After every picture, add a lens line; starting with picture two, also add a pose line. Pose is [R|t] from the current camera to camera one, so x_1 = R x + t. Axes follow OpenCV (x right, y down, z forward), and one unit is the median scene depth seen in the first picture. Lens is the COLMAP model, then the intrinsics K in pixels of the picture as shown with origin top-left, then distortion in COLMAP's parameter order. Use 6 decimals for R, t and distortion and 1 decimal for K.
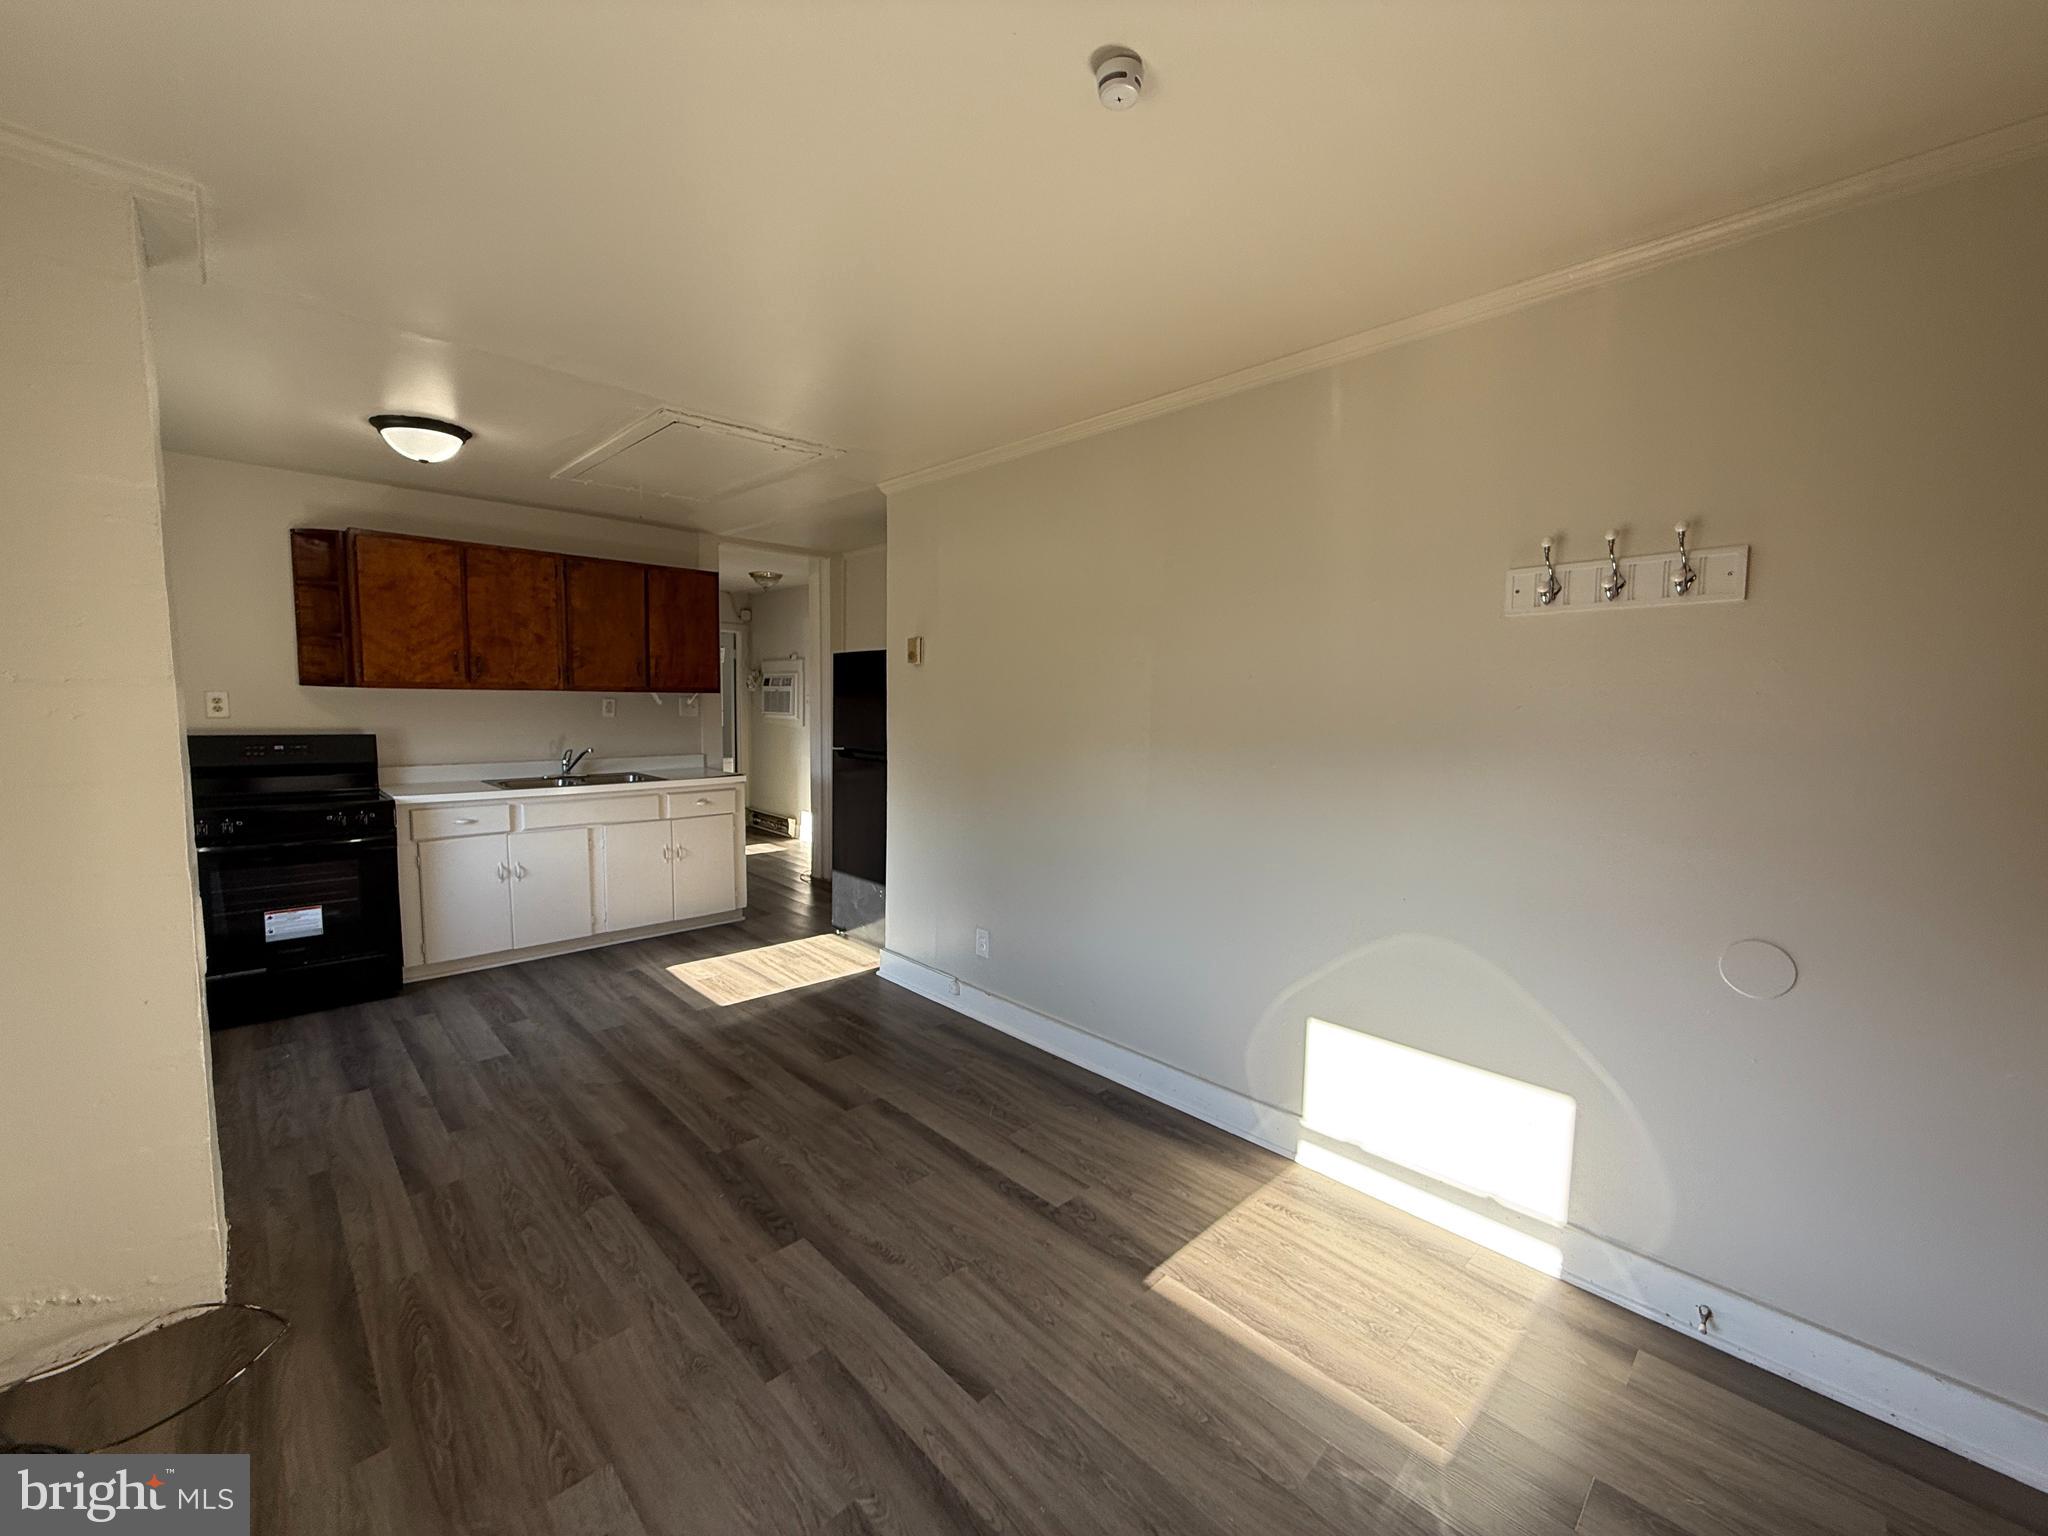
lens RADIAL K [[816.4, 0, 1018.4], [0, 816.4, 769.9], [0, 0, 1]] dist [-0.000872, -0.000073]
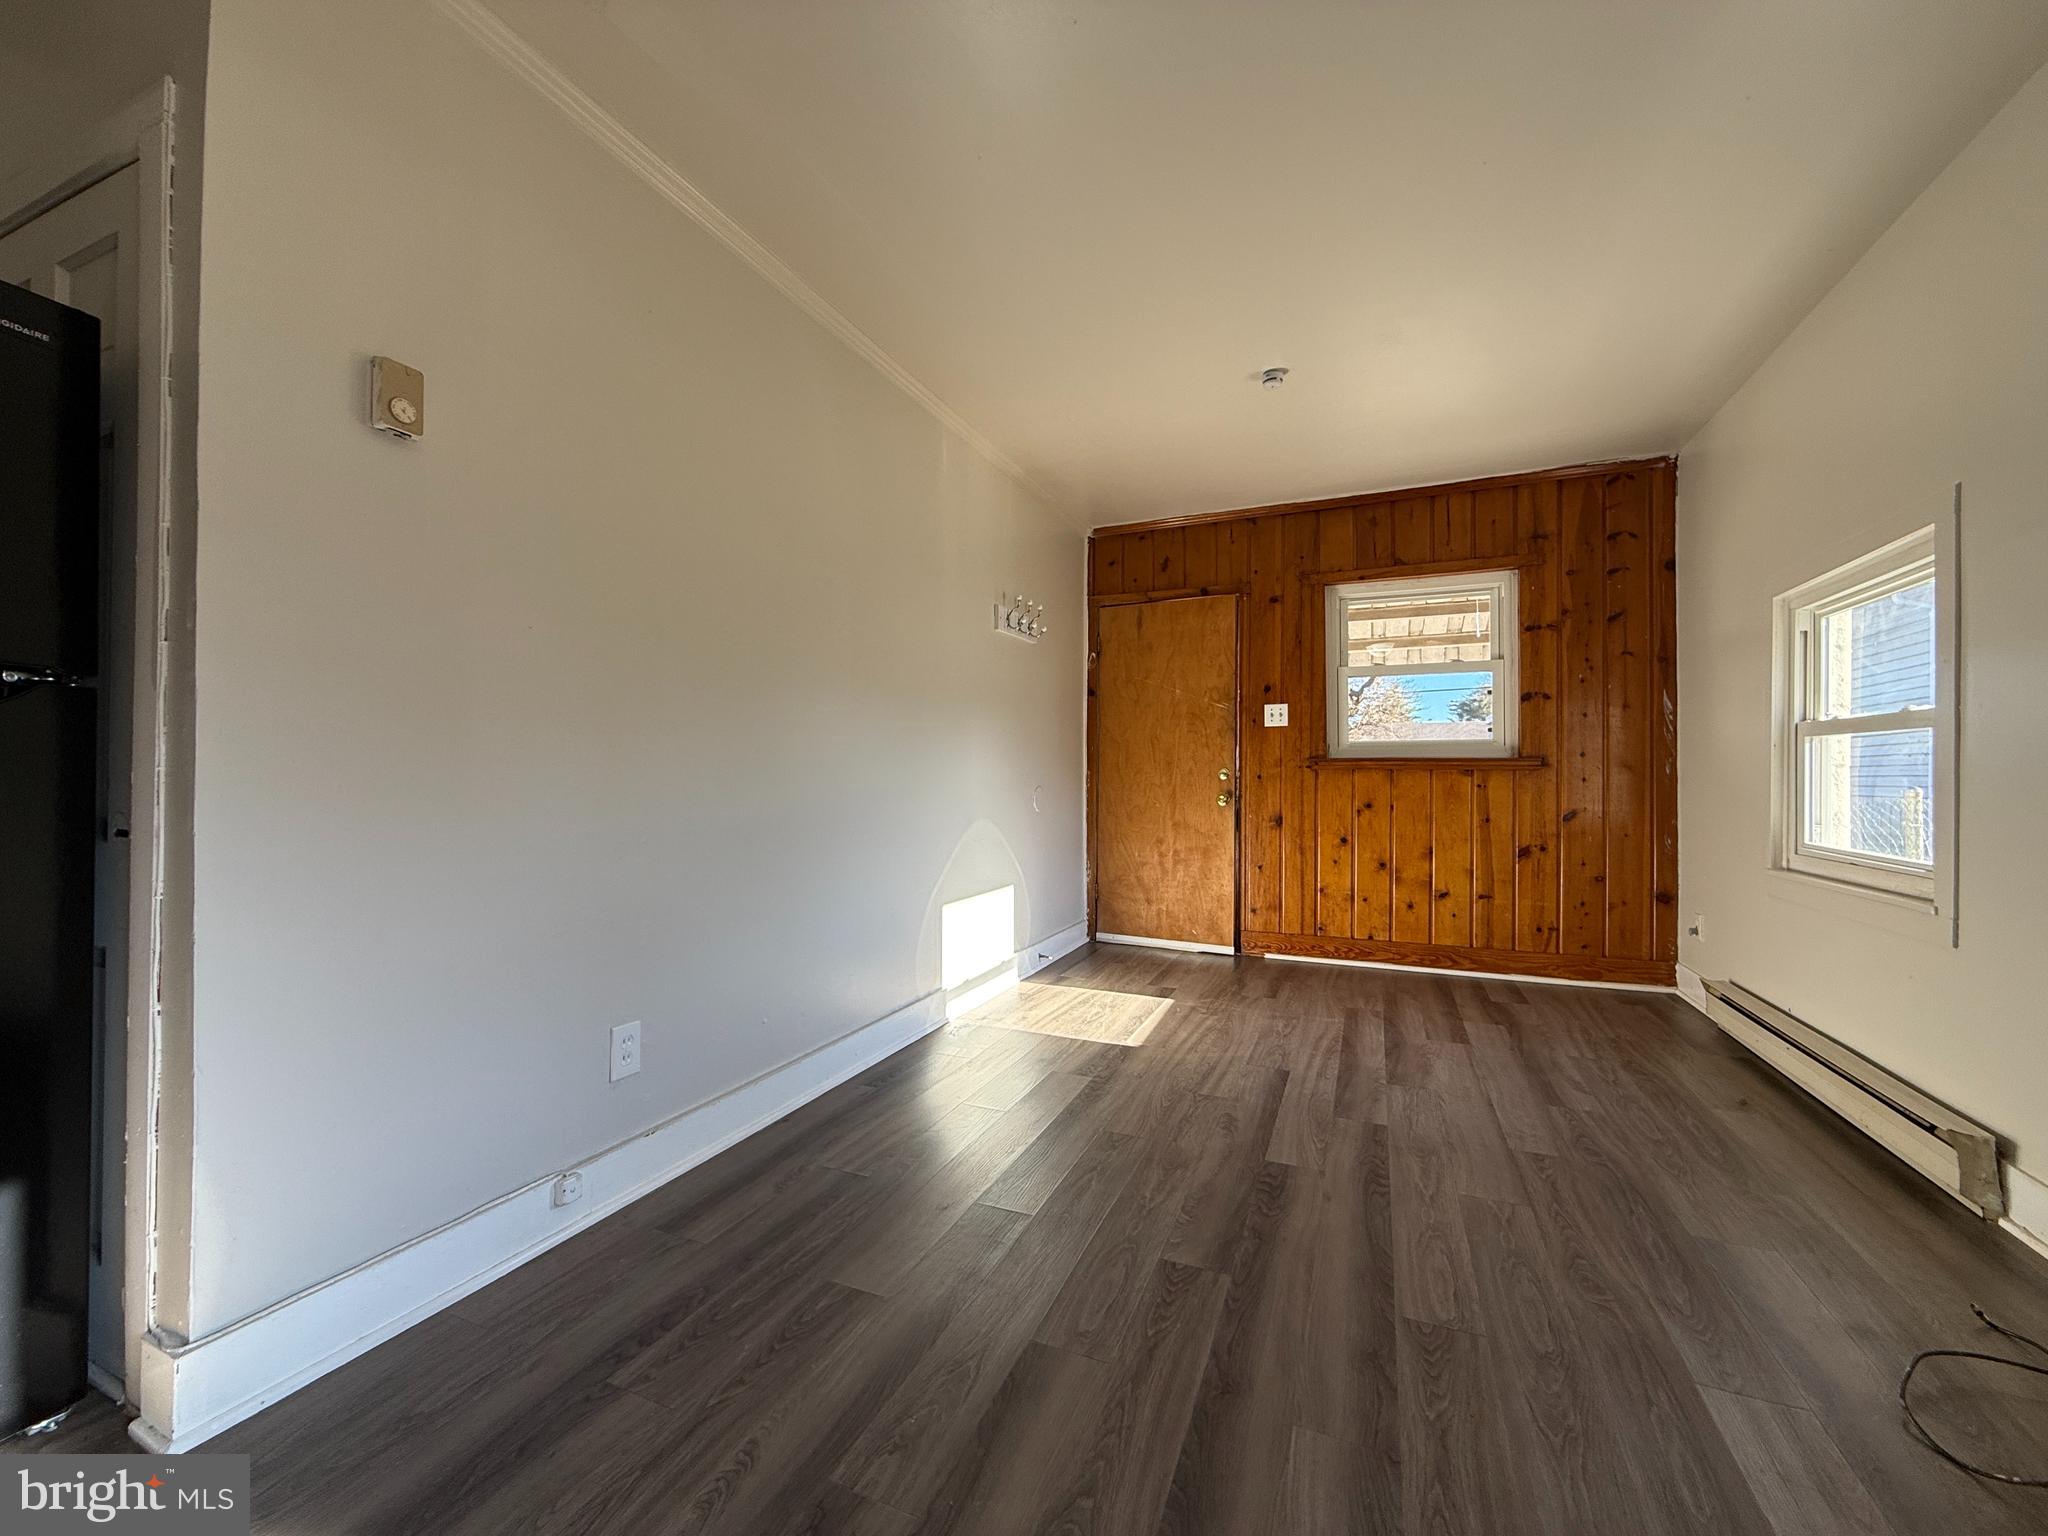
lens RADIAL K [[816.4, 0, 1018.4], [0, 816.4, 769.9], [0, 0, 1]] dist [-0.000872, -0.000073]
pose [[-0.380182, -0.007280, 0.924883, -0.561931], [0.072864, 0.996625, 0.037797, 0.029427], [-0.922037, 0.081760, -0.378369, 0.860898]]
